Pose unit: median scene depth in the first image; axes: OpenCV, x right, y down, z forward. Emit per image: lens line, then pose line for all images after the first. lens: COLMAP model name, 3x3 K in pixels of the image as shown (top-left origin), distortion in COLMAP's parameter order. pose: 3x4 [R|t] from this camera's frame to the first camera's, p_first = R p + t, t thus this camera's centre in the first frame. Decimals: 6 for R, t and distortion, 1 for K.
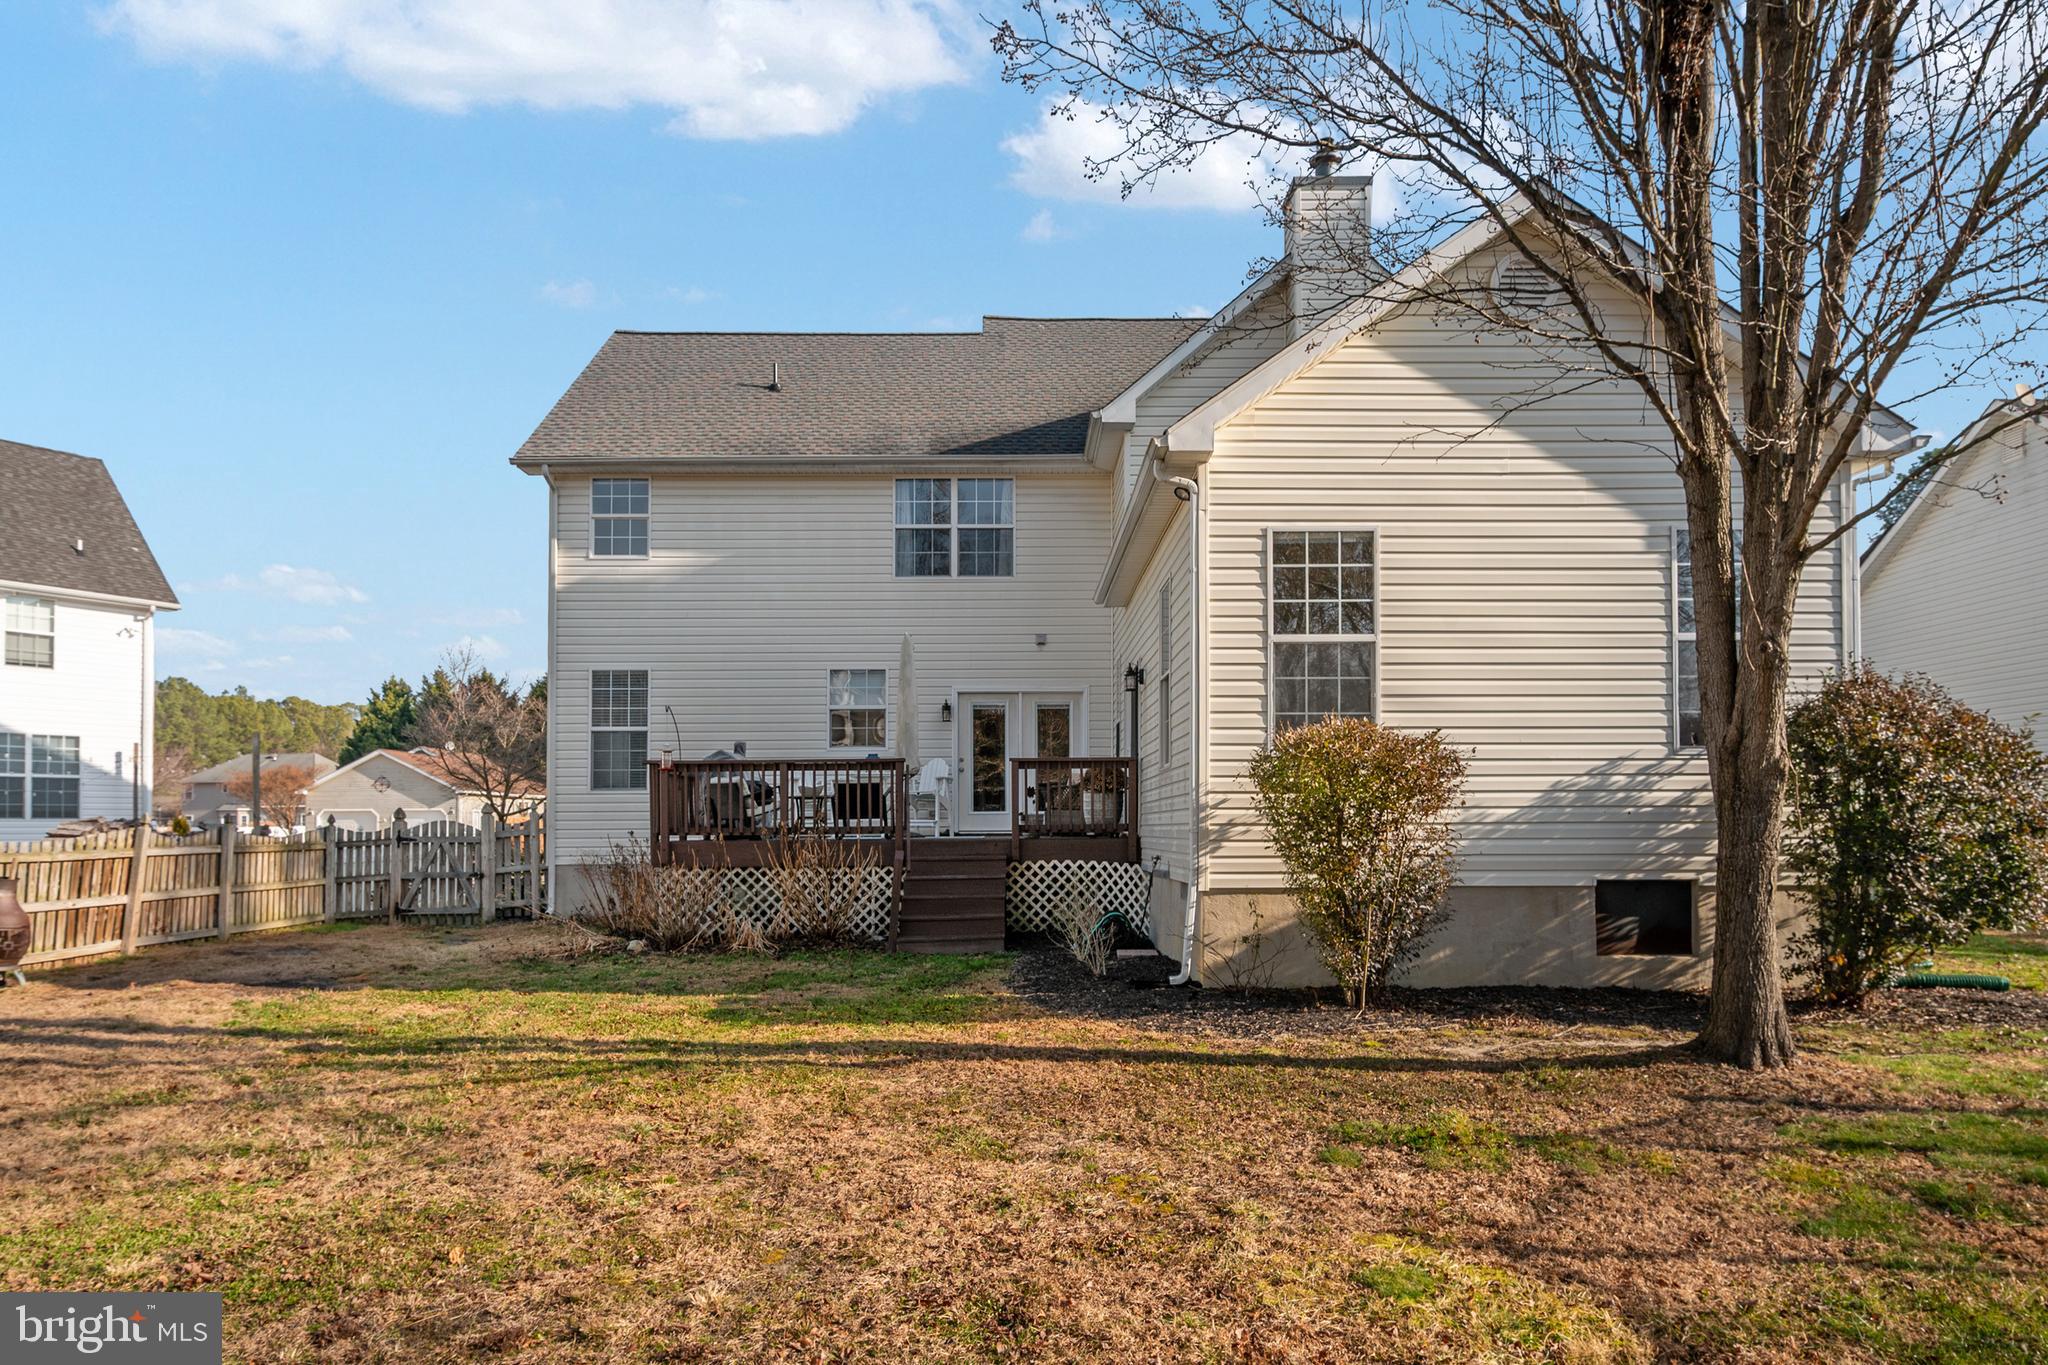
lens RADIAL K [[1177.3, 0, 1024.0], [0, 1177.3, 817.6], [0, 0, 1]] dist [0.017545, -0.000511]
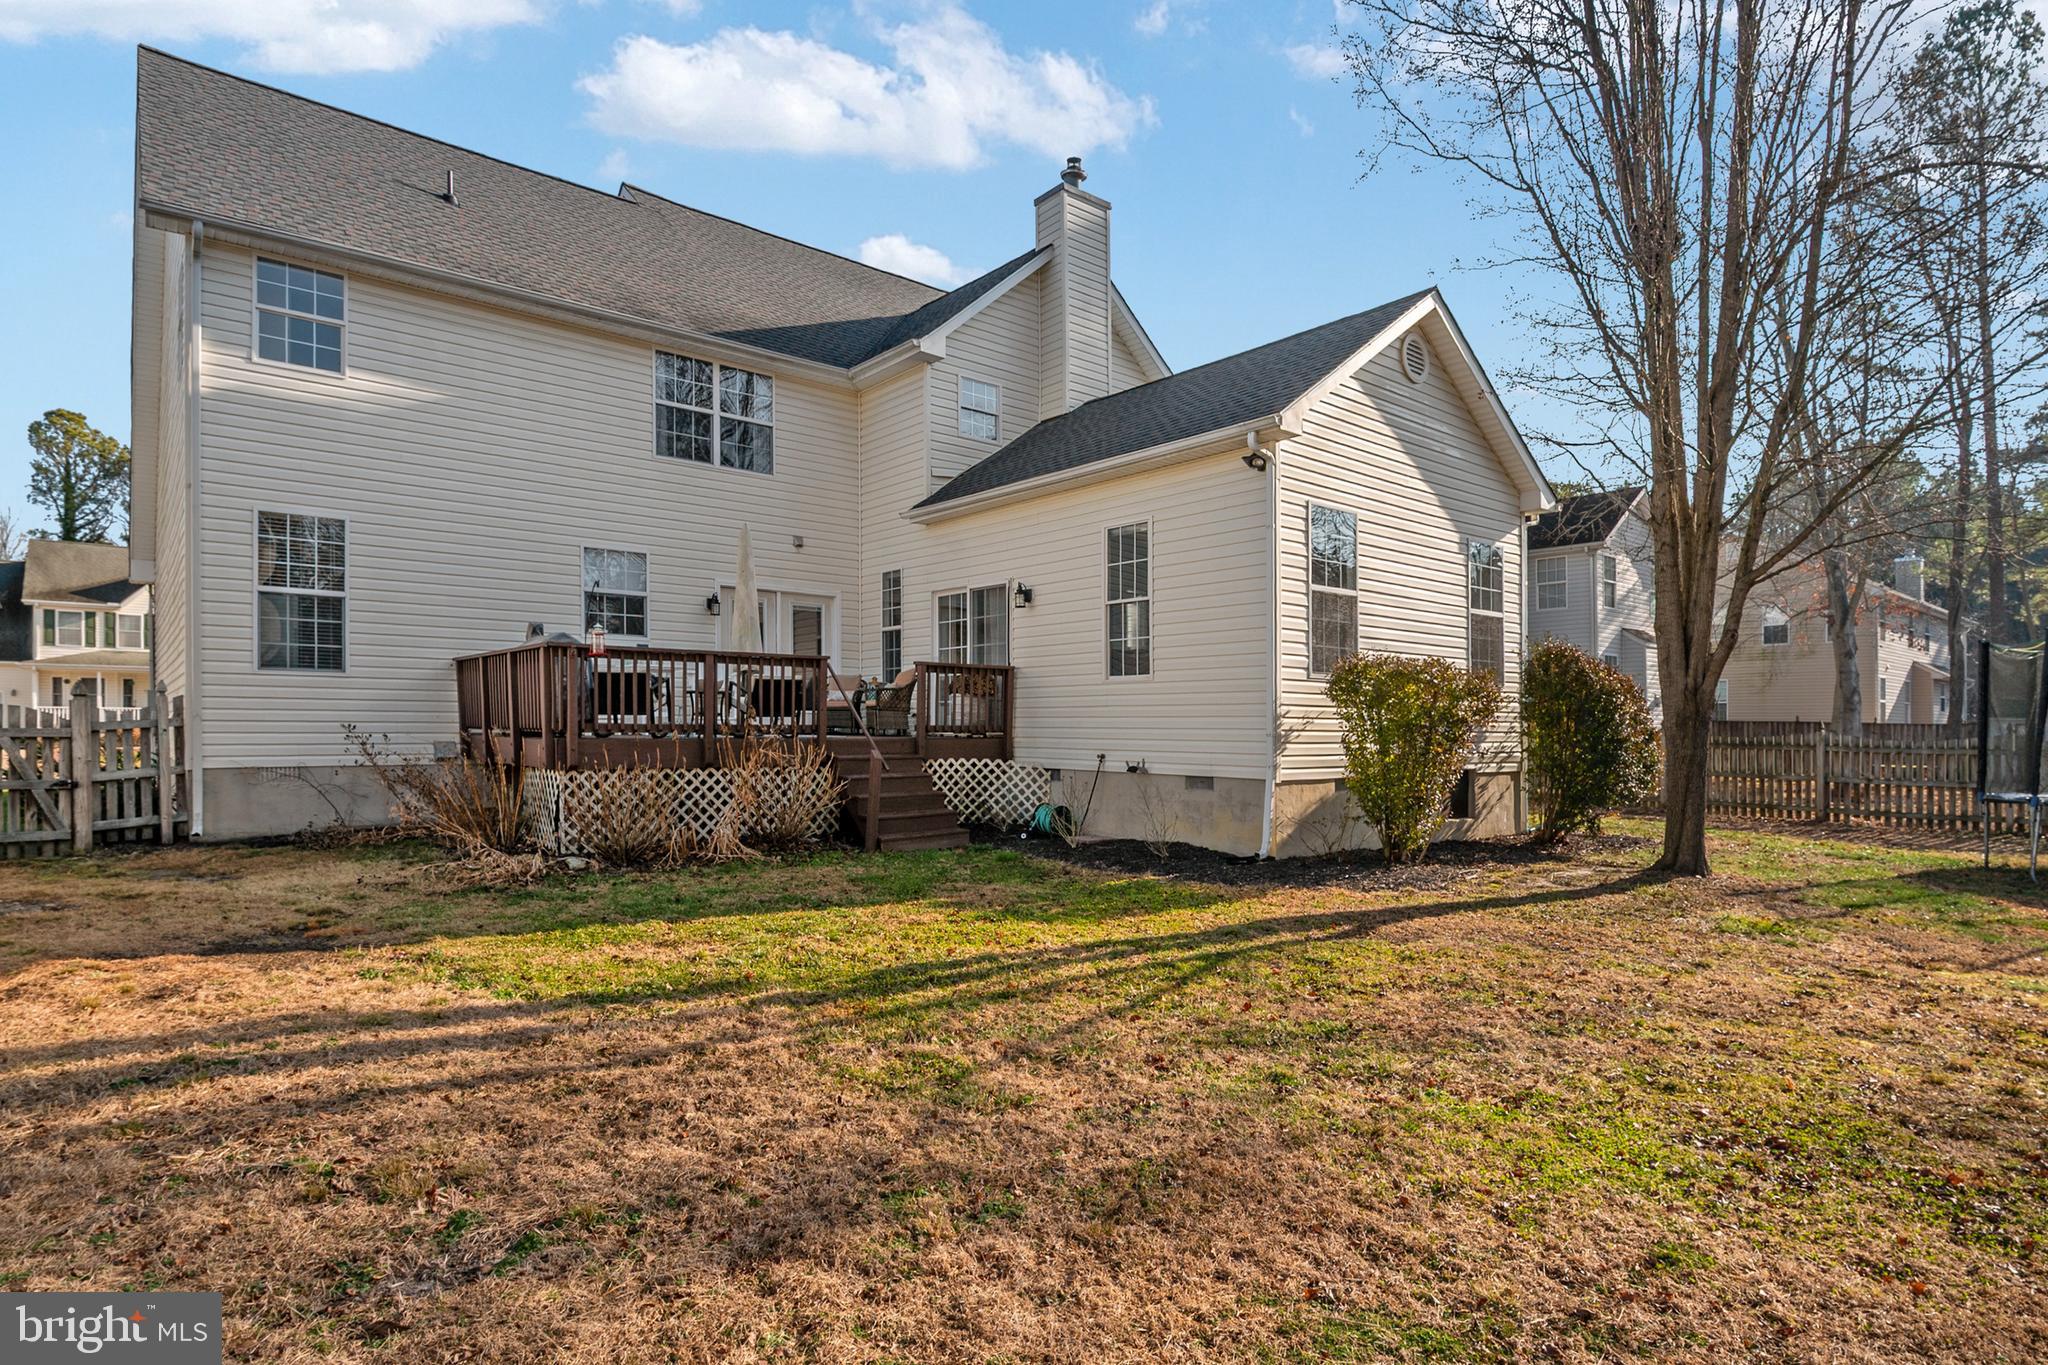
lens RADIAL K [[1077.6, 0, 1023.8], [0, 1077.6, 736.6], [0, 0, 1]] dist [-0.000554, -0.000149]
pose [[0.772752, 0.005425, 0.634685, -0.545259], [-0.018850, 0.999719, 0.014406, 0.000726], [-0.634428, -0.023096, 0.772637, 0.196149]]
